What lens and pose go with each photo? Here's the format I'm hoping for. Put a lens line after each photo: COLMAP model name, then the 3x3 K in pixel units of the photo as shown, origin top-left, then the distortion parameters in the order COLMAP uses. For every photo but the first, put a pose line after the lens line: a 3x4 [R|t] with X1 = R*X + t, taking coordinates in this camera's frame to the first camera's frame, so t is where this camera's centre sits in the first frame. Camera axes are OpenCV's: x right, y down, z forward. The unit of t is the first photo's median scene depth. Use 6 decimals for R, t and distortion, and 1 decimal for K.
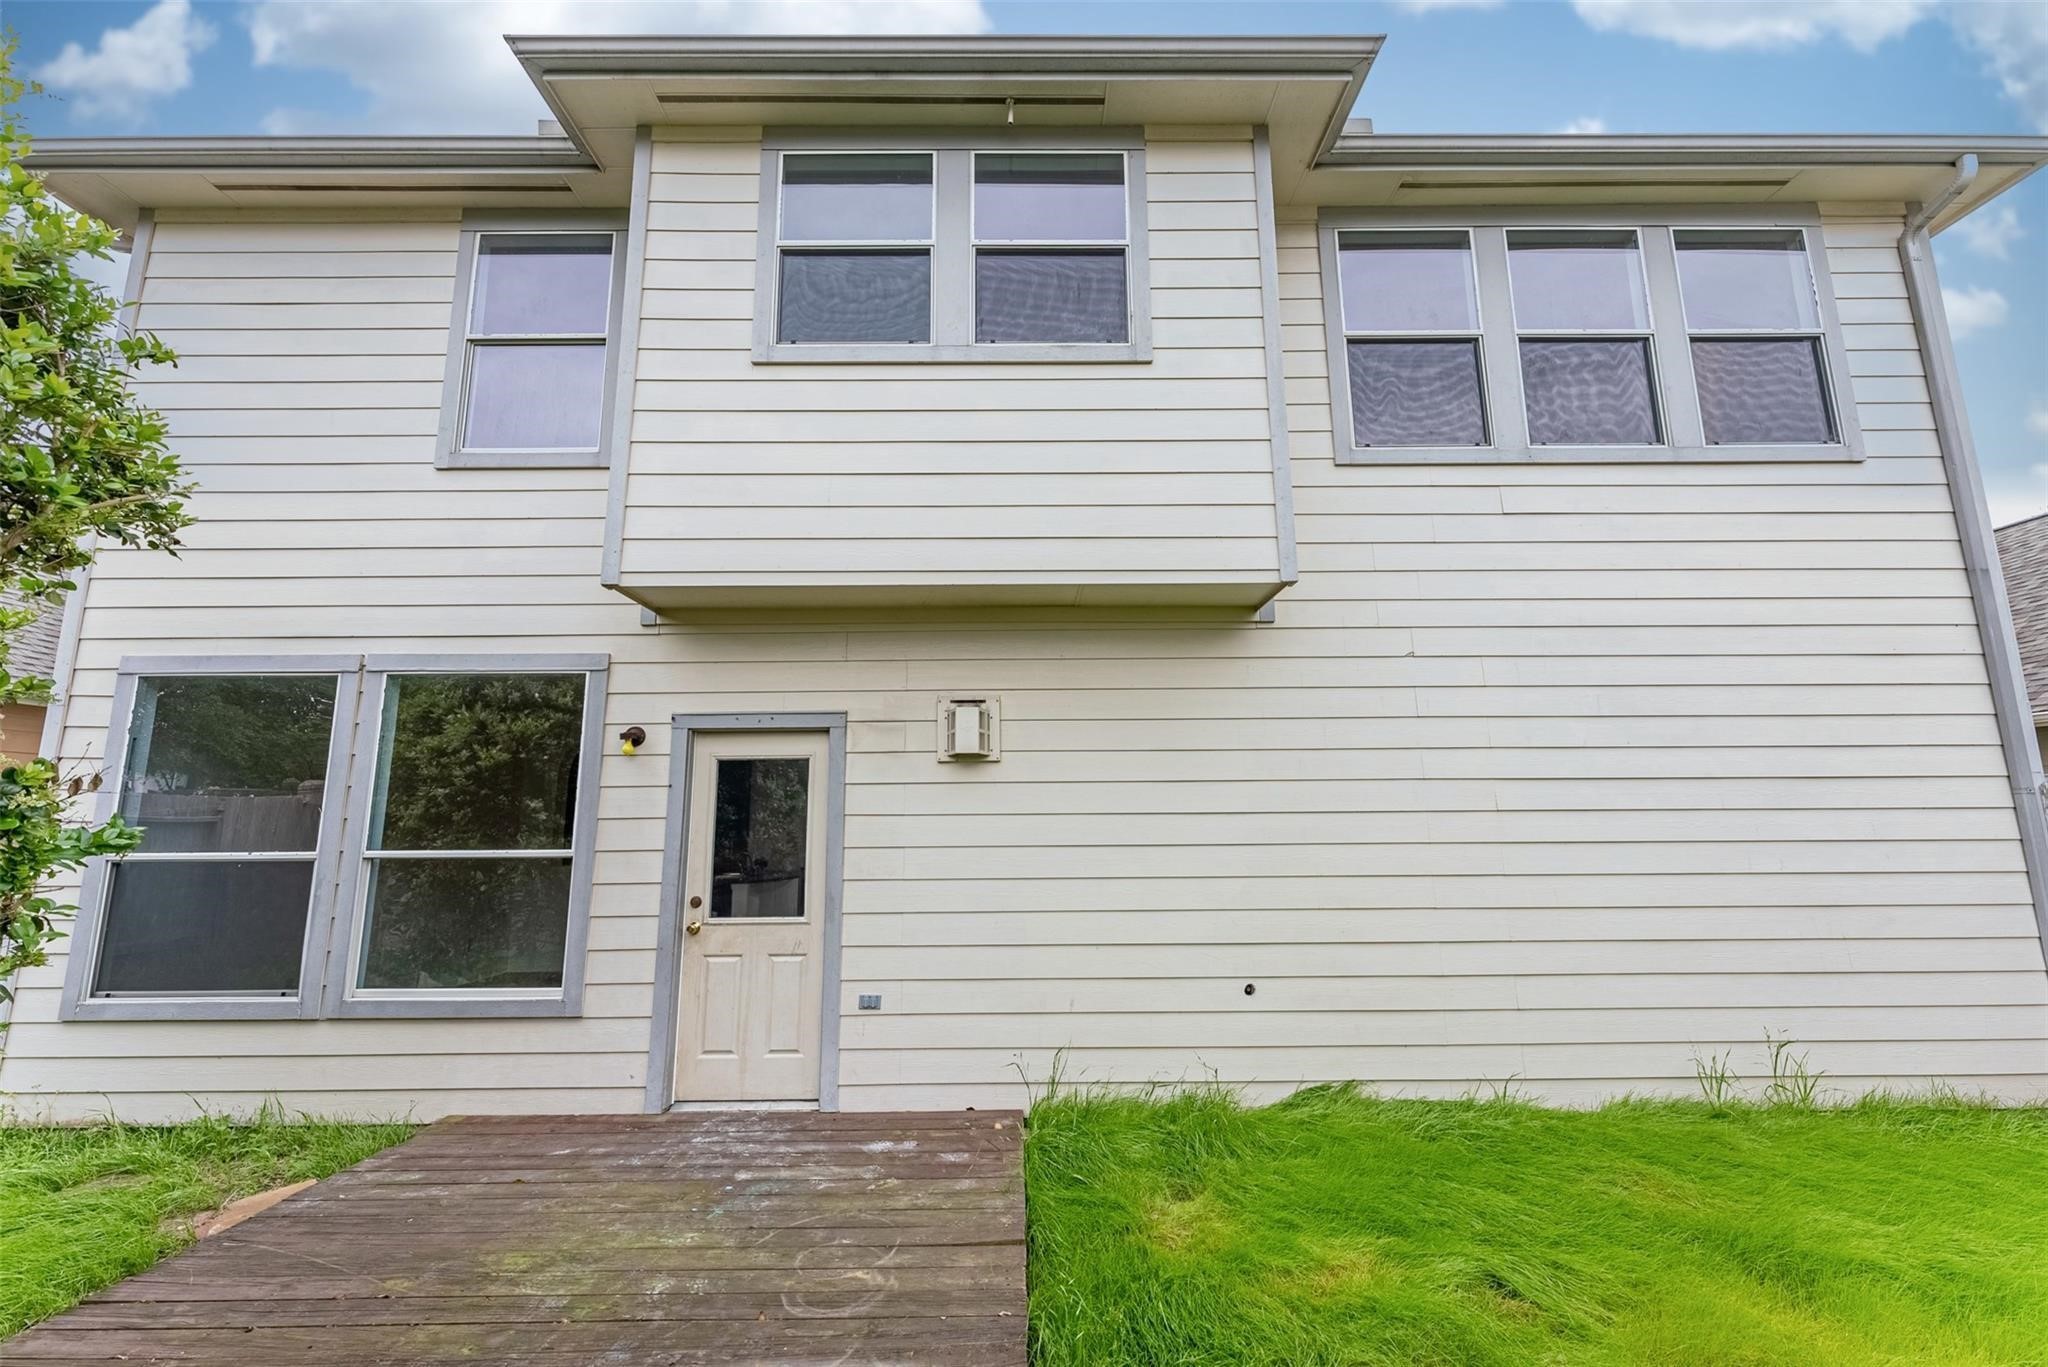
lens RADIAL K [[826.8, 0, 1022.0], [0, 826.8, 685.6], [0, 0, 1]] dist [0.001308, -0.000367]
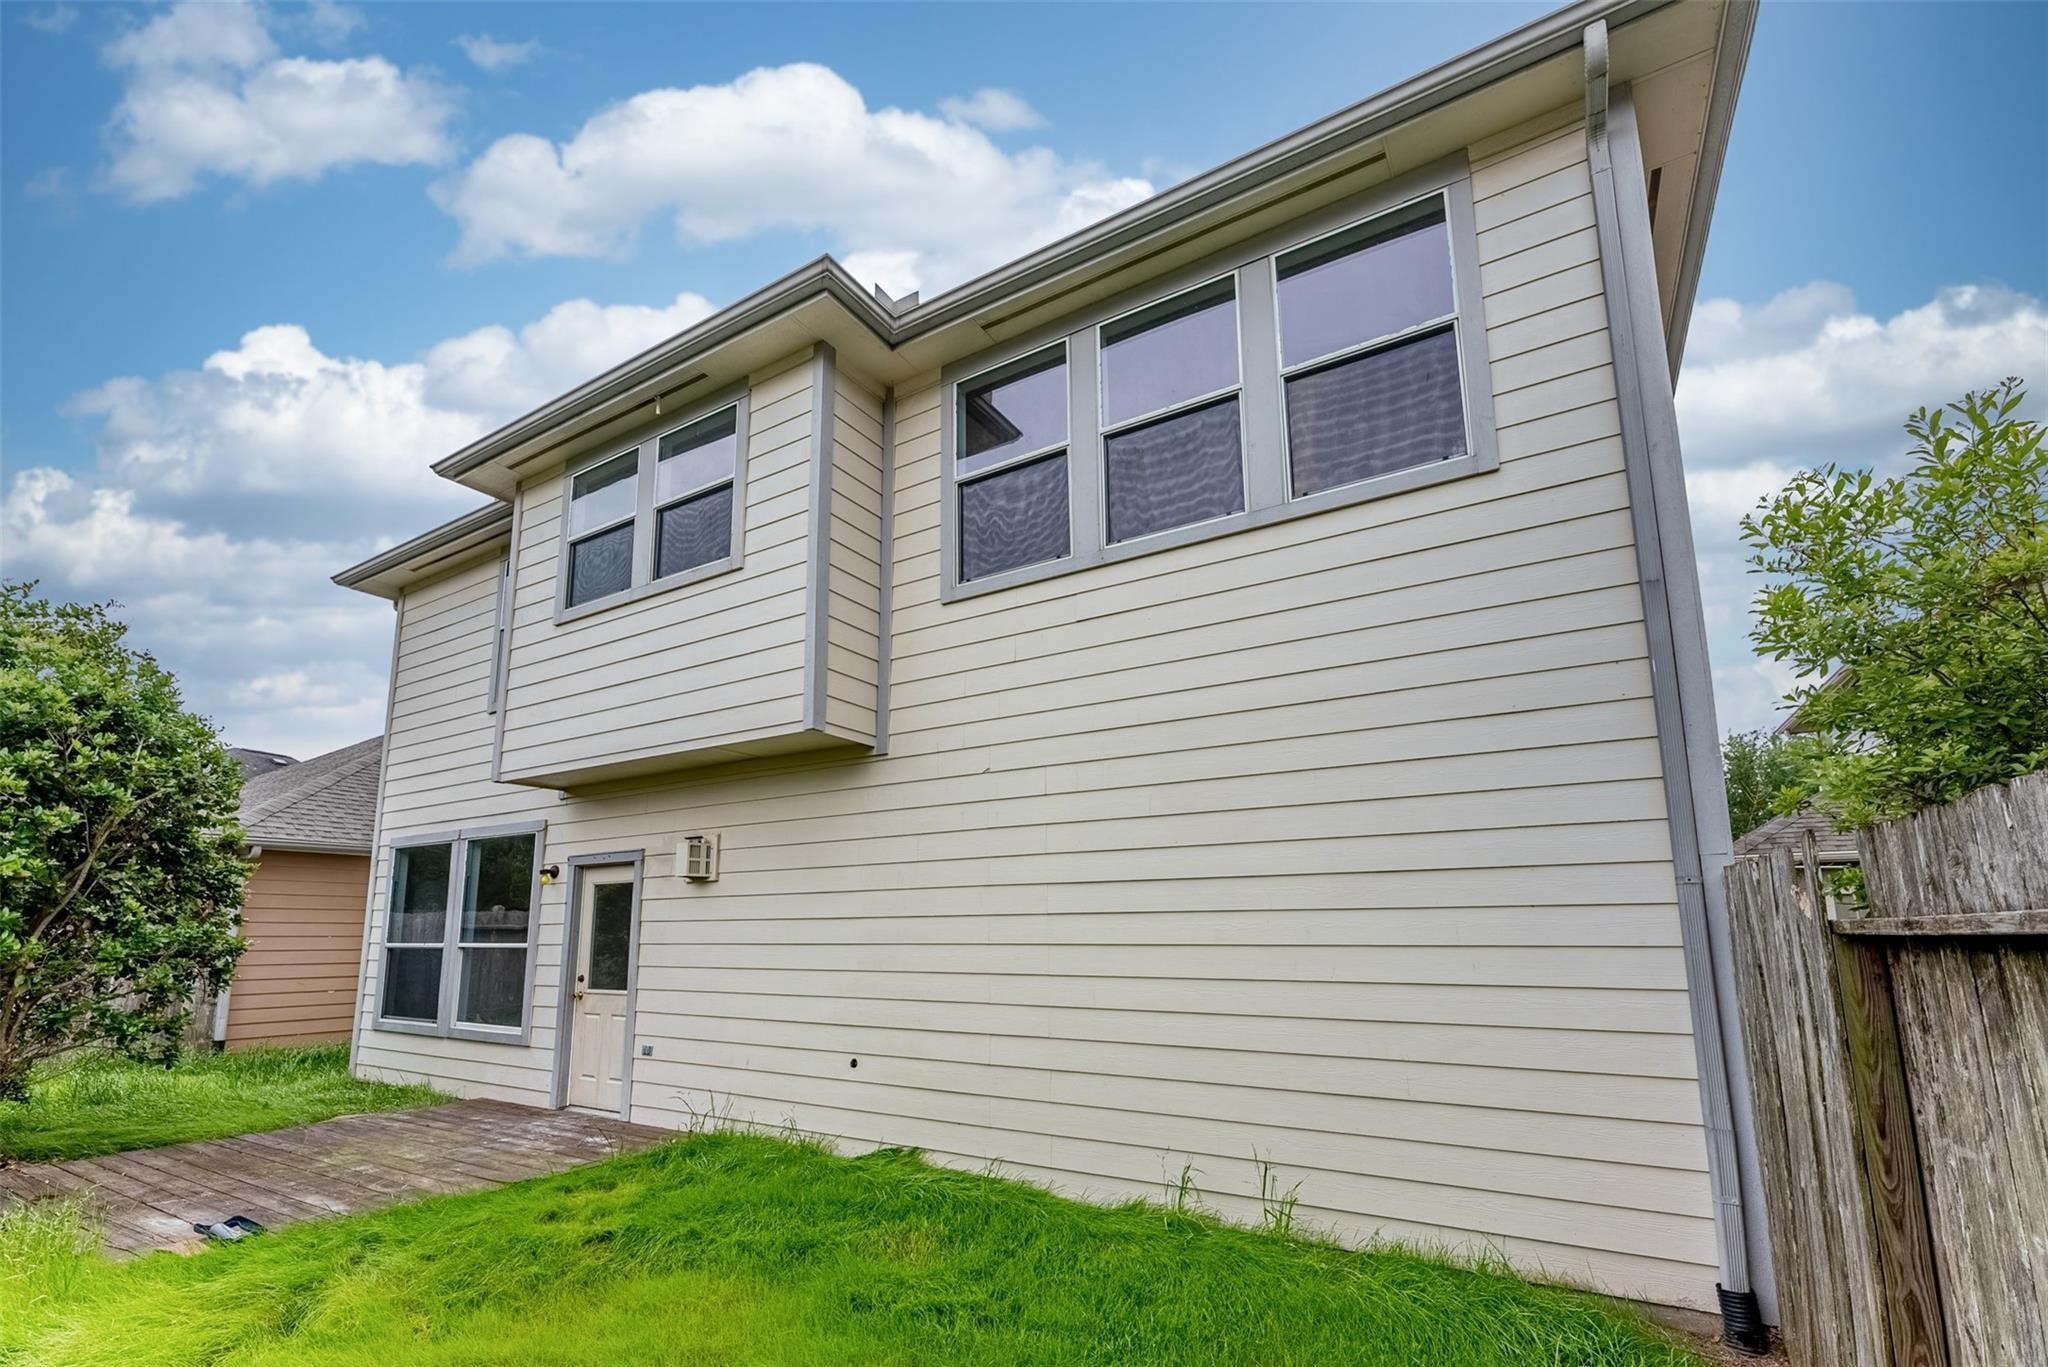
lens RADIAL K [[826.8, 0, 973.9], [0, 826.8, 811.9], [0, 0, 1]] dist [0.001308, -0.000367]
pose [[0.860524, -0.071777, -0.504328, 1.053360], [0.082448, 0.996595, -0.001159, 0.016430], [0.502694, -0.040583, 0.863511, 0.057154]]
